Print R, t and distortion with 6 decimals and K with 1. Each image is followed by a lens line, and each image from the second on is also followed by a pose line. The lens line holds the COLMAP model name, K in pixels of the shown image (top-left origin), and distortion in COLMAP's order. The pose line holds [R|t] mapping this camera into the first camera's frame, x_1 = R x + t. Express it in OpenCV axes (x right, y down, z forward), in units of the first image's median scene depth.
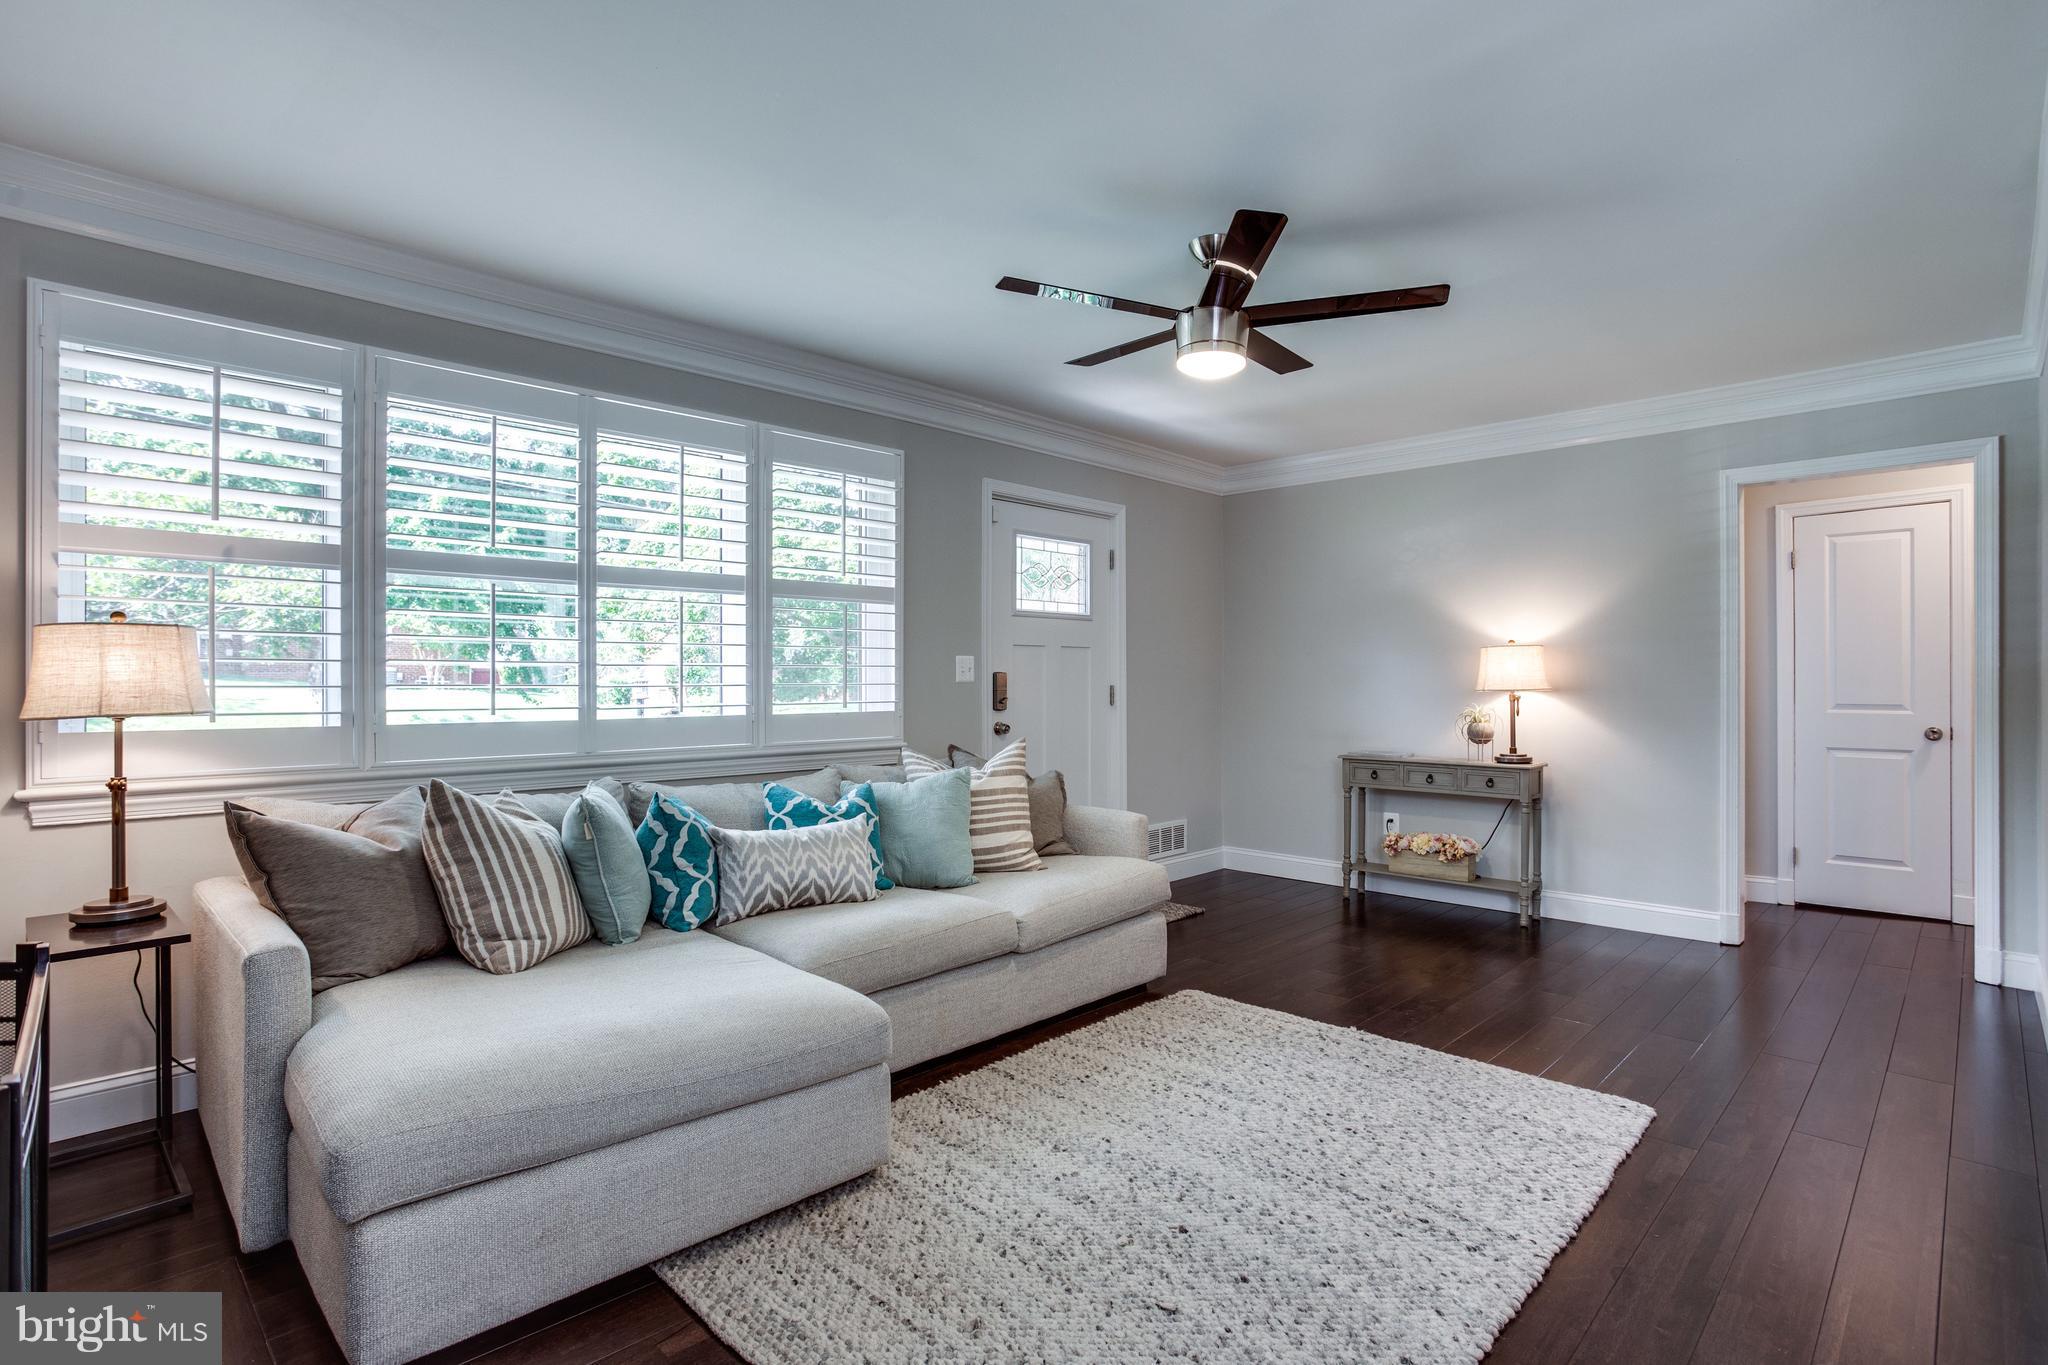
lens RADIAL K [[1022.6, 0, 1013.5], [0, 1022.6, 683.0], [0, 0, 1]] dist [-0.036672, 0.000774]
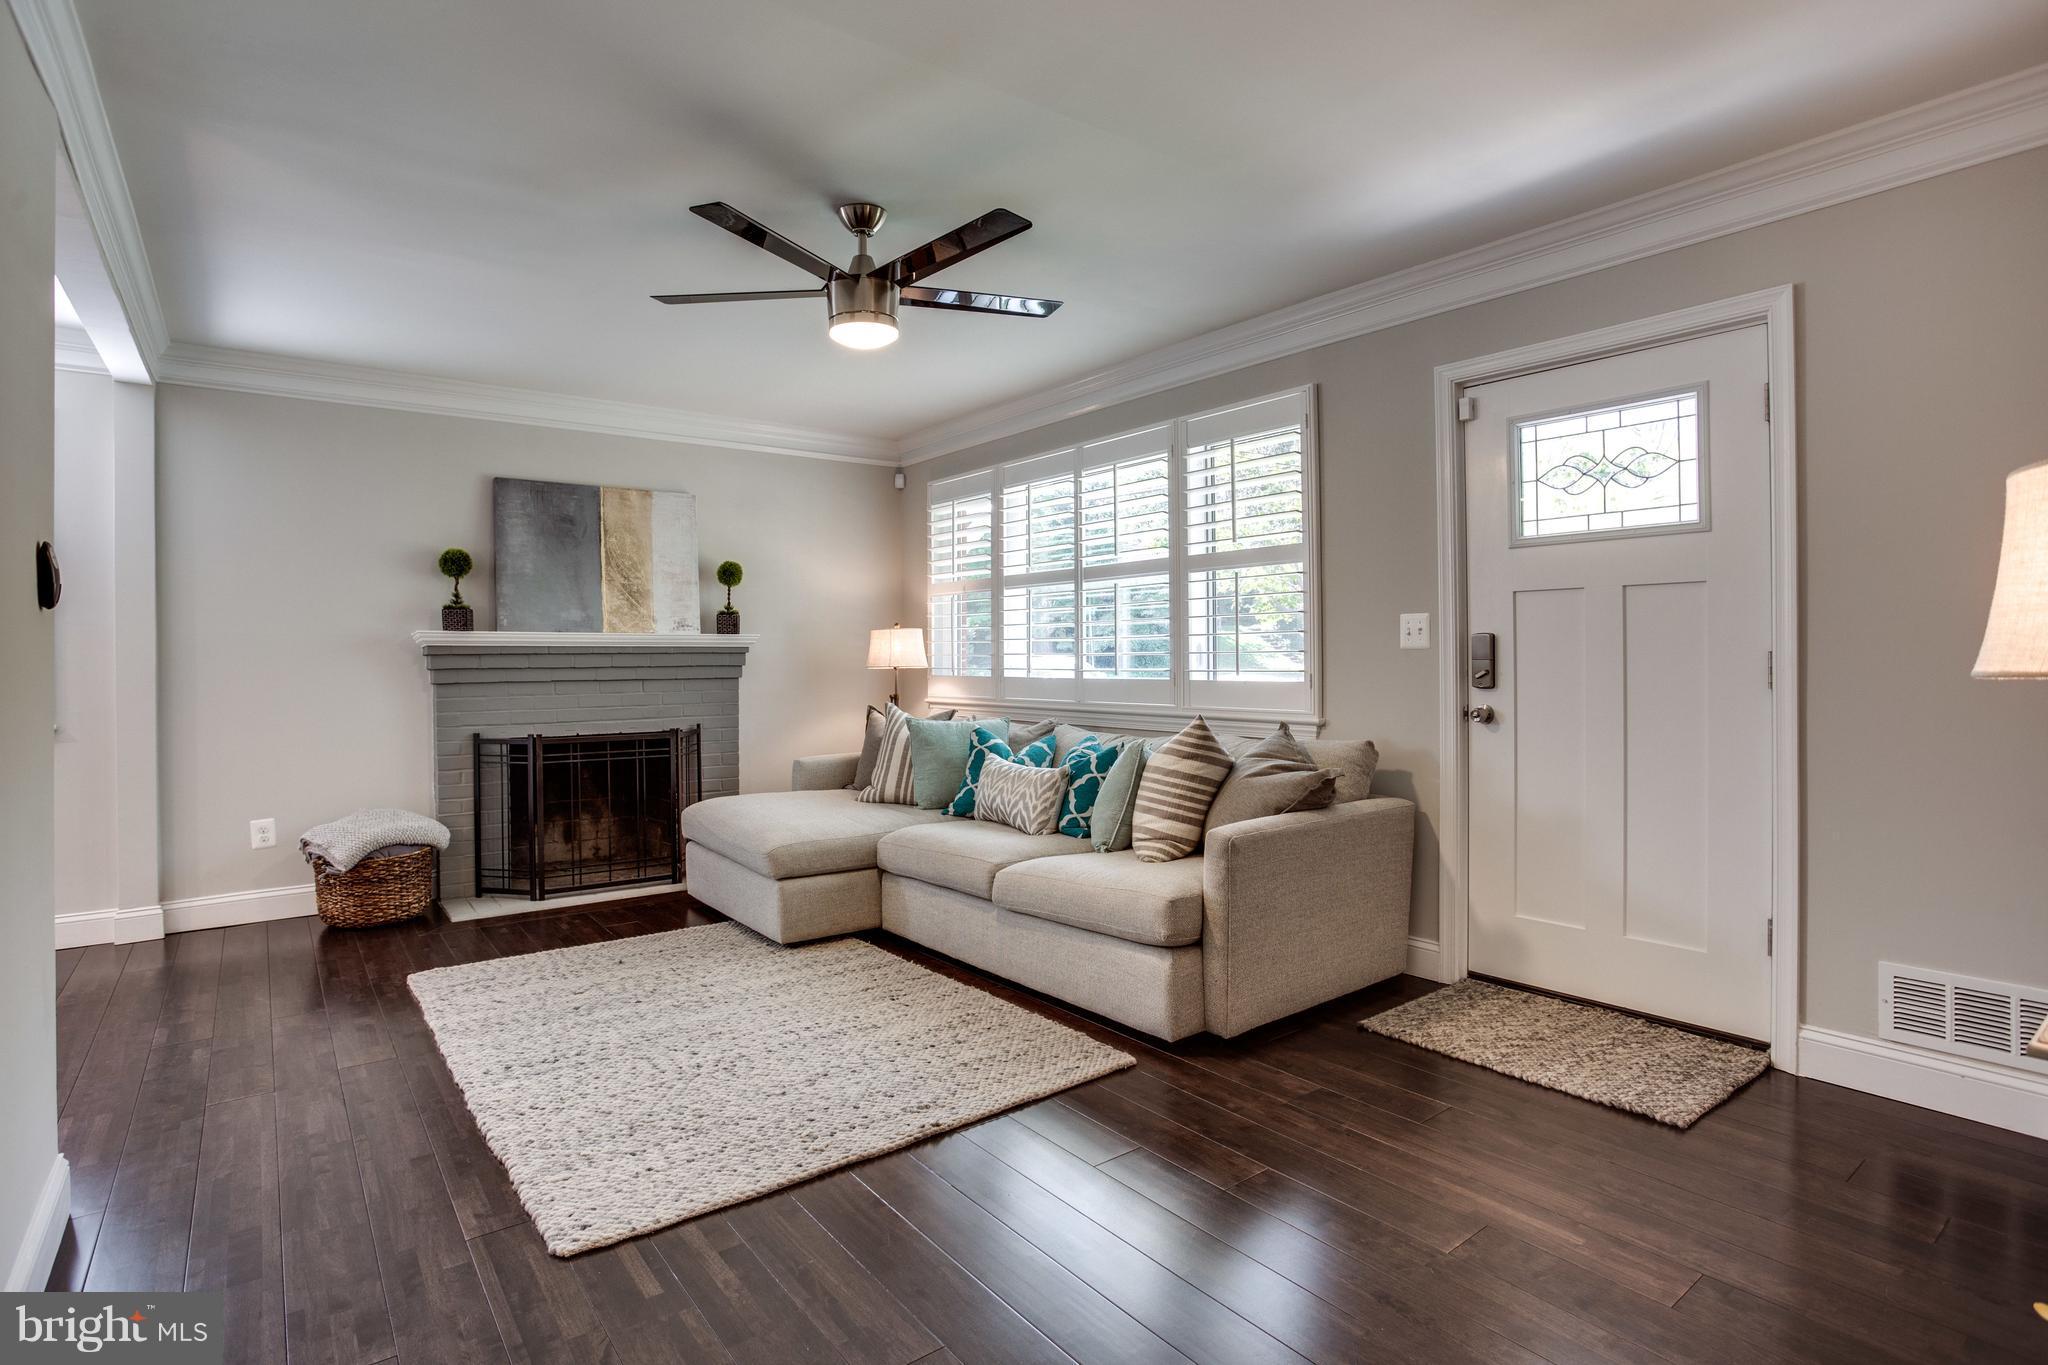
lens RADIAL K [[1022.6, 0, 1013.5], [0, 1022.6, 683.0], [0, 0, 1]] dist [-0.036672, 0.000774]
pose [[-0.123567, 0.032344, -0.991809, 0.826644], [0.009982, 0.999459, 0.031350, -0.002183], [0.992286, -0.006026, -0.123823, 0.894736]]
